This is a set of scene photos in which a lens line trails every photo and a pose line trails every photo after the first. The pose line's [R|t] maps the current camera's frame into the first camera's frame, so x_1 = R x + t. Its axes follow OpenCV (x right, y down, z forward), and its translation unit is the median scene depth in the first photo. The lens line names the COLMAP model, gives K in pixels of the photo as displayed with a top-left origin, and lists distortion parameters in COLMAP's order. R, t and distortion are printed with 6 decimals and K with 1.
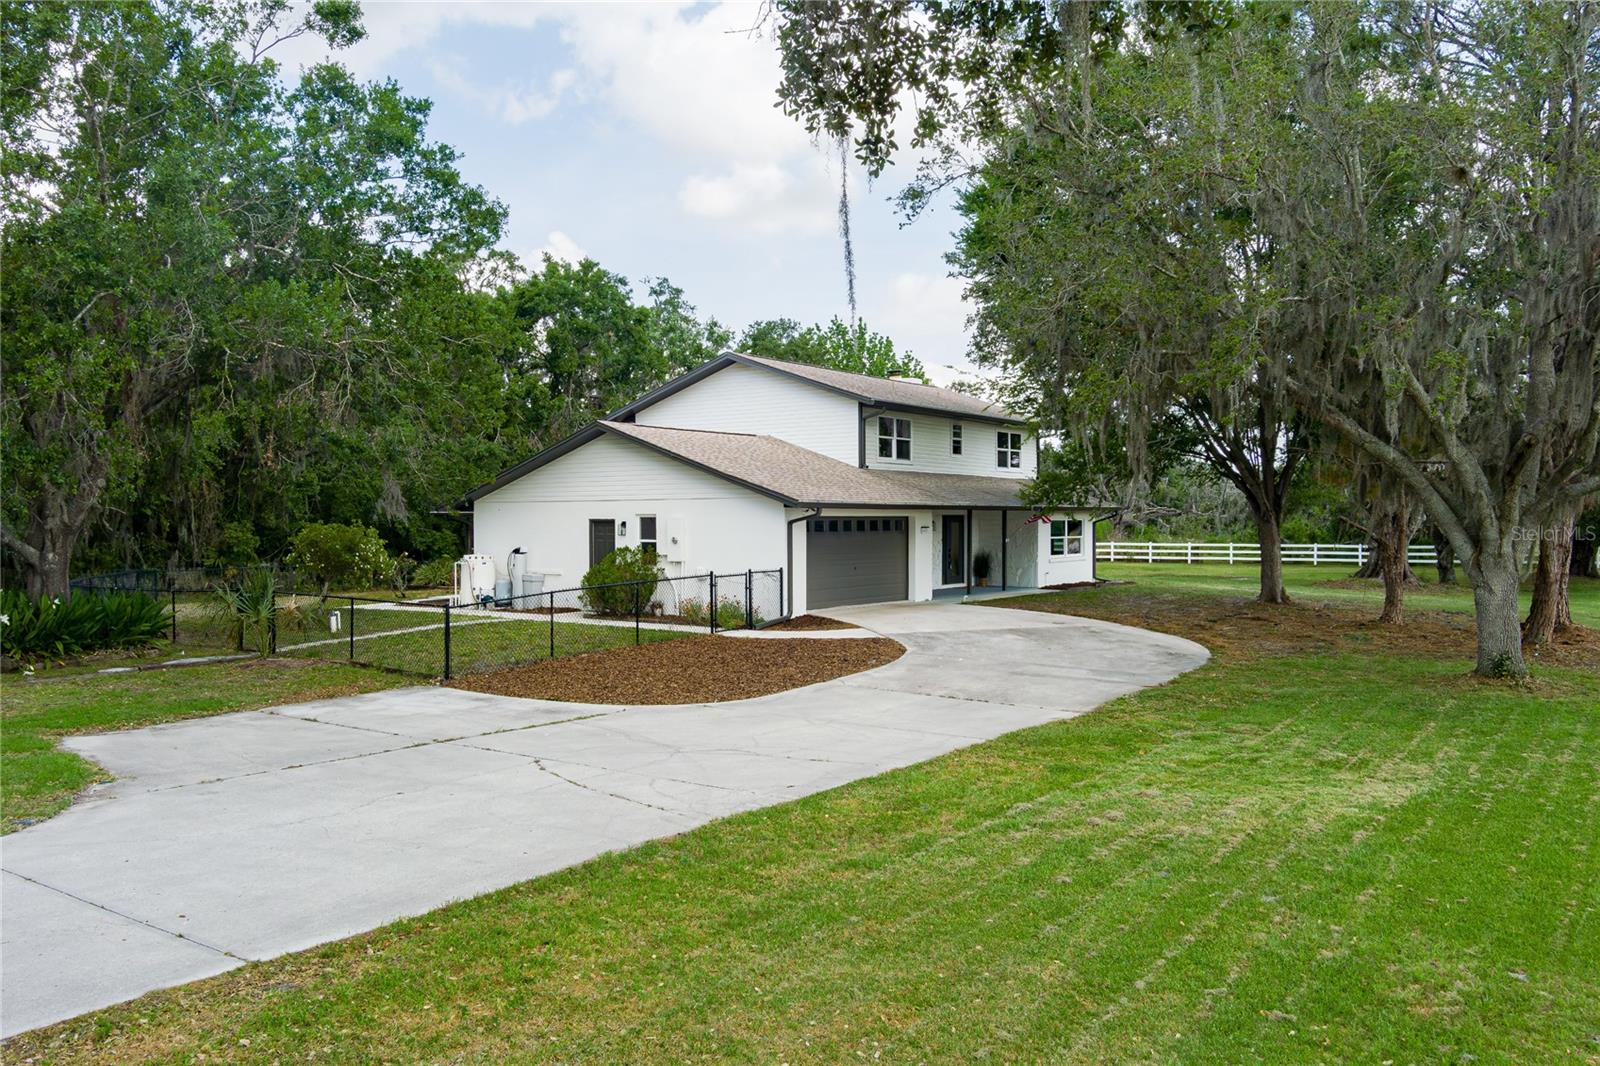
lens RADIAL K [[1303.7, 0, 795.8], [0, 1303.7, 521.8], [0, 0, 1]] dist [-0.072159, 0.022773]
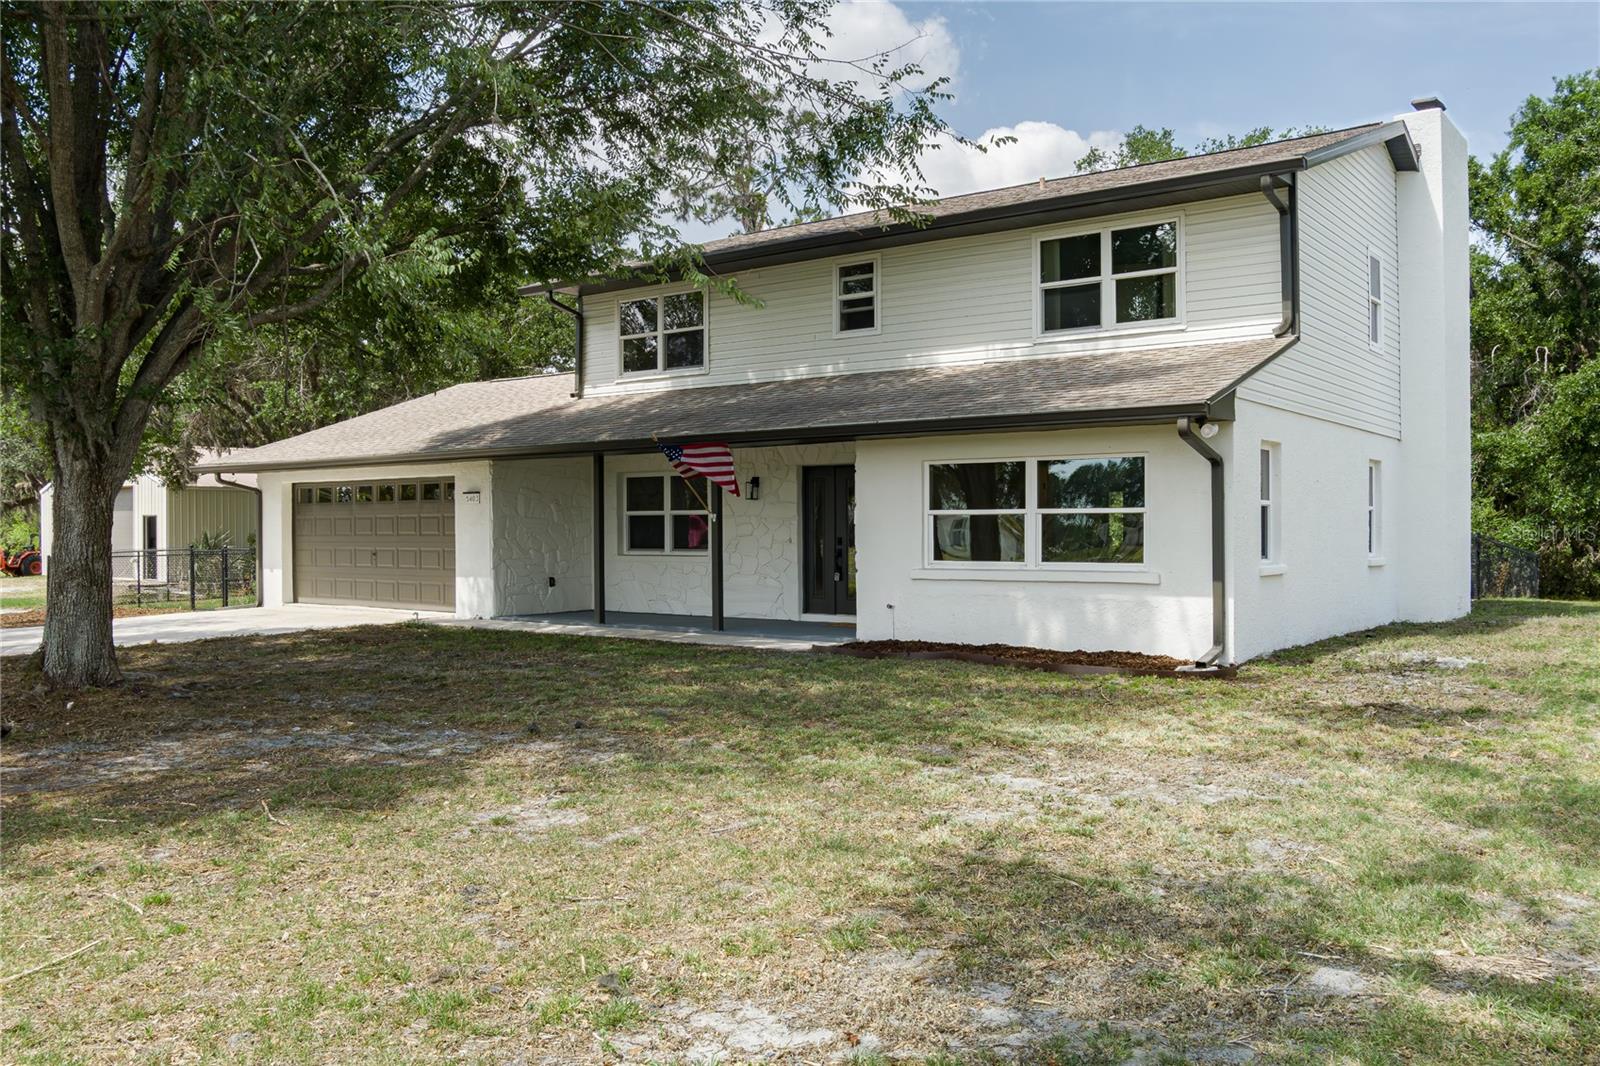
lens RADIAL K [[1303.7, 0, 790.2], [0, 1303.7, 536.7], [0, 0, 1]] dist [-0.072159, 0.022773]
pose [[-0.037393, 0.003250, -0.999295, 0.701486], [-0.001773, 0.999993, 0.003319, 0.022590], [0.999299, 0.001896, -0.037387, 1.213226]]
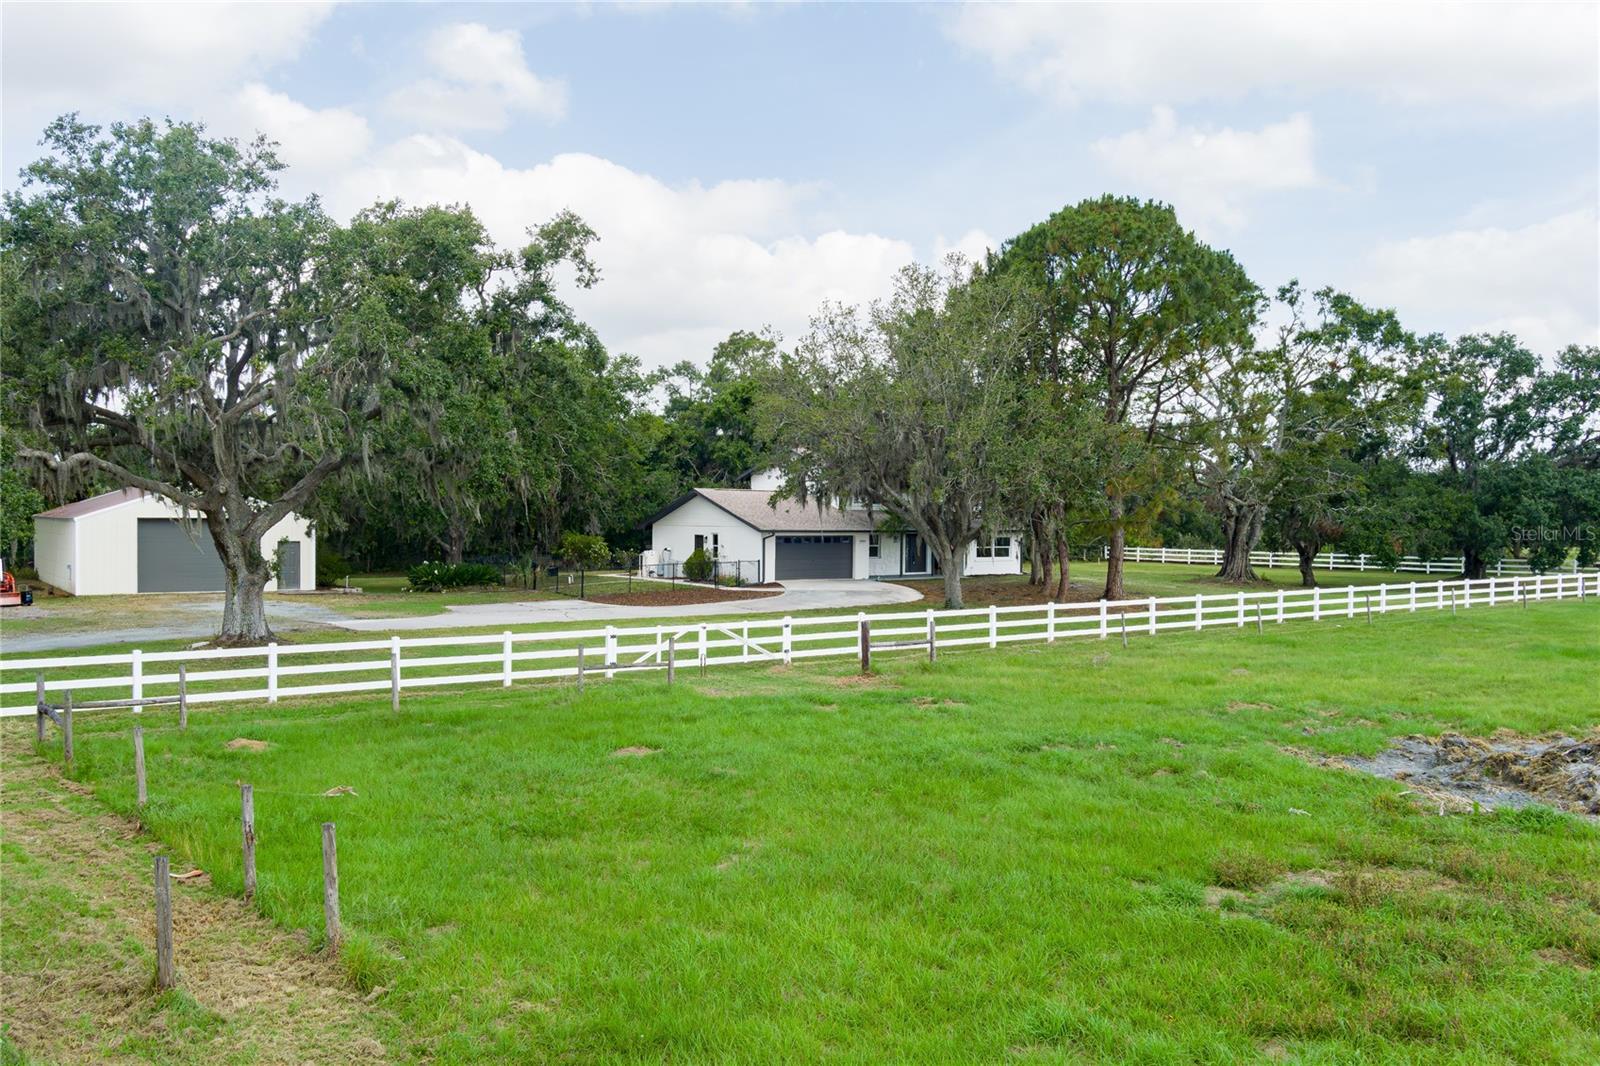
lens RADIAL K [[1223.2, 0, 784.6], [0, 1223.2, 530.1], [0, 0, 1]] dist [-0.029002, -0.002679]
pose [[0.947549, 0.014997, -0.319259, 0.588474], [-0.012498, 0.999873, 0.009875, -0.029882], [0.319366, -0.005367, 0.947616, -0.779488]]
